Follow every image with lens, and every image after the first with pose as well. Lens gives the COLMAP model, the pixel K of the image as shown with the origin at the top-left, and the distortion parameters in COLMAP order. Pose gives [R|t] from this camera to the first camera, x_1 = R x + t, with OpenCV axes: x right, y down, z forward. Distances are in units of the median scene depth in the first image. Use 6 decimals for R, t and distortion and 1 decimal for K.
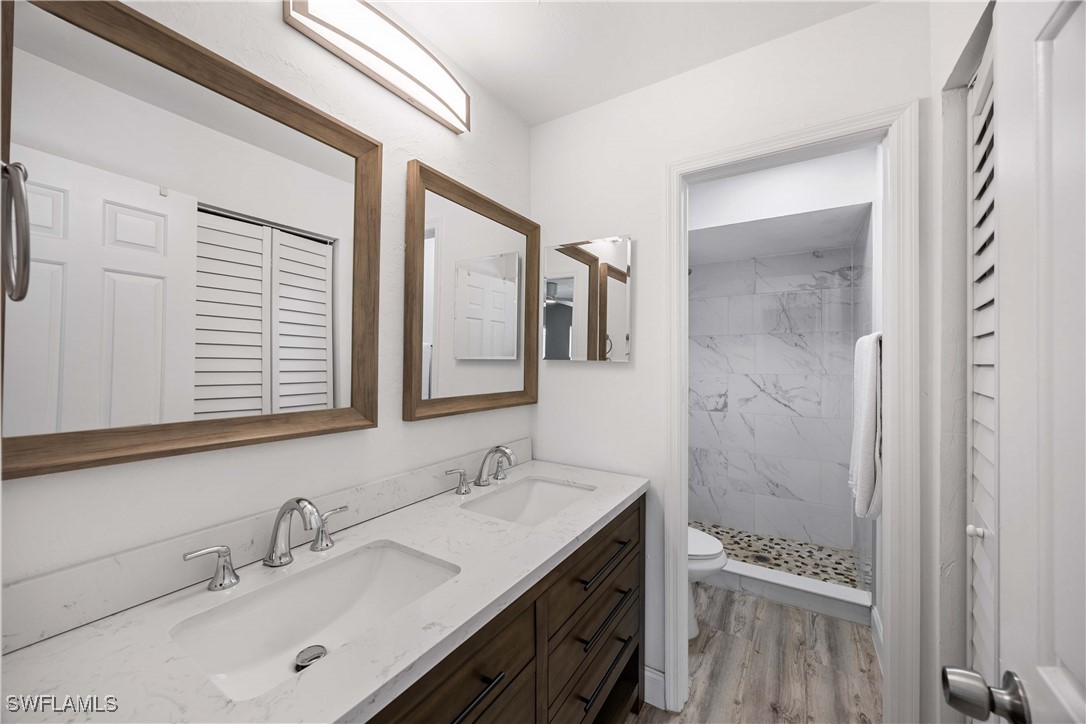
lens RADIAL K [[412.4, 0, 540.7], [0, 412.4, 362.2], [0, 0, 1]] dist [-0.001981, -0.000533]
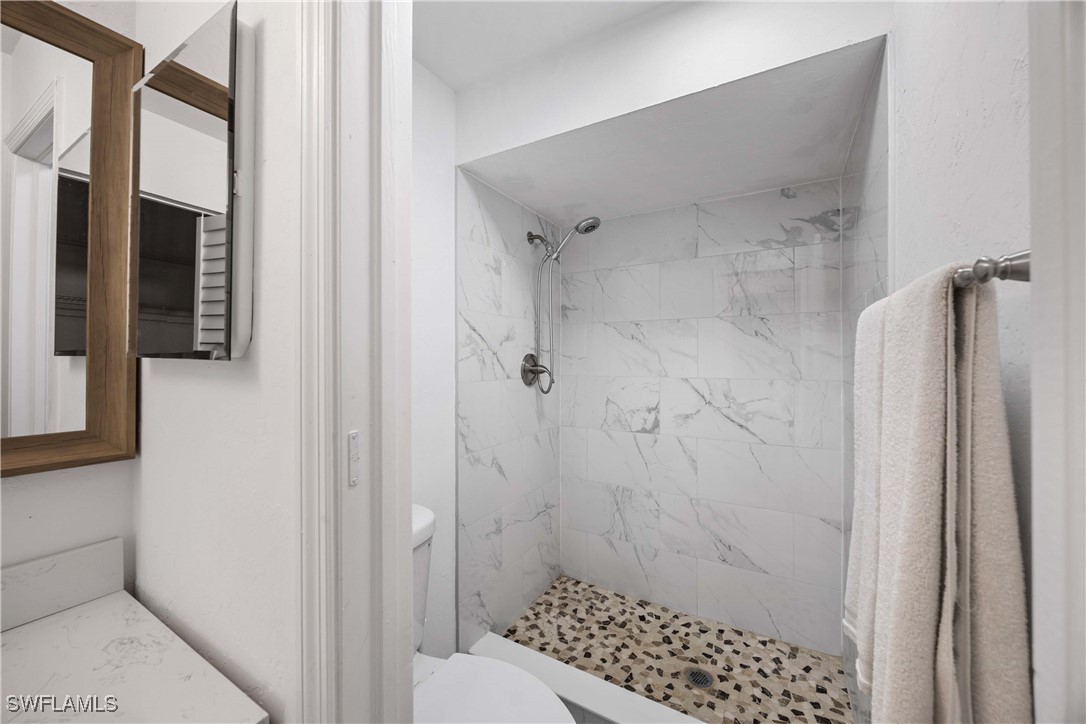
lens RADIAL K [[412.4, 0, 540.7], [0, 412.4, 362.2], [0, 0, 1]] dist [-0.001981, -0.000533]
pose [[0.999462, -0.004372, 0.032495, 0.263677], [0.004309, 0.999989, 0.002008, 0.000643], [-0.032504, -0.001867, 0.999470, 0.368727]]
